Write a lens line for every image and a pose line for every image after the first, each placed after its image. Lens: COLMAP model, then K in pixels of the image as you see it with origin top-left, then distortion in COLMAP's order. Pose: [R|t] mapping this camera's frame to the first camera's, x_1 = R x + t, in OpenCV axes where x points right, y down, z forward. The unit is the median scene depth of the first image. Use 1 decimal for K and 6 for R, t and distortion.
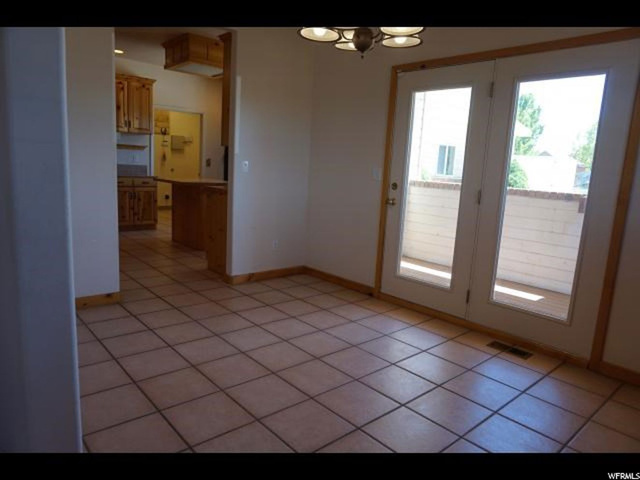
lens RADIAL K [[430.9, 0, 319.0], [0, 430.9, 238.9], [0, 0, 1]] dist [-0.040236, 0.006154]
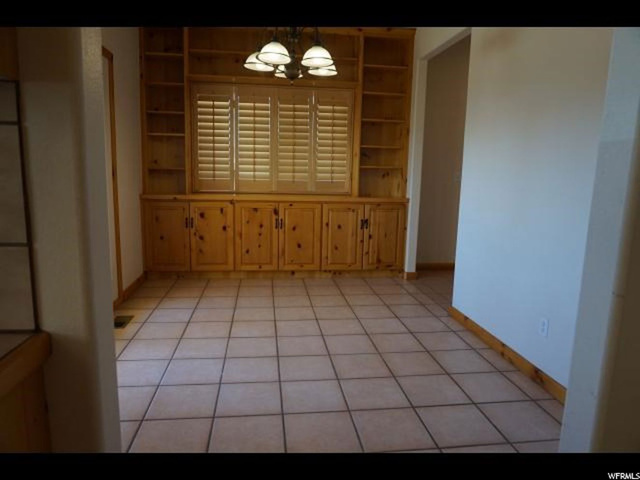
lens RADIAL K [[430.9, 0, 318.6], [0, 430.9, 240.5], [0, 0, 1]] dist [-0.040236, 0.006154]
pose [[-0.818184, -0.175739, 0.547440, -0.524264], [0.016124, 0.944754, 0.327383, -0.283090], [-0.574731, 0.276687, -0.770149, 1.455451]]
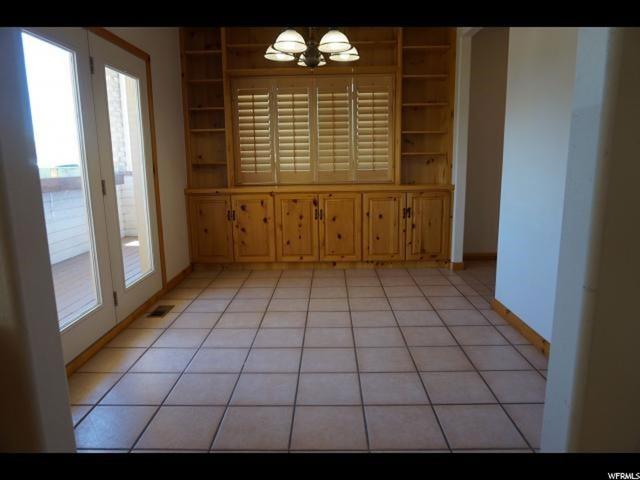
lens RADIAL K [[430.9, 0, 319.3], [0, 430.9, 240.7], [0, 0, 1]] dist [-0.040236, 0.006154]
pose [[-0.727610, -0.177608, 0.662600, -0.586388], [0.081299, 0.936769, 0.340374, -0.272826], [-0.681156, 0.301528, -0.667163, 1.386353]]
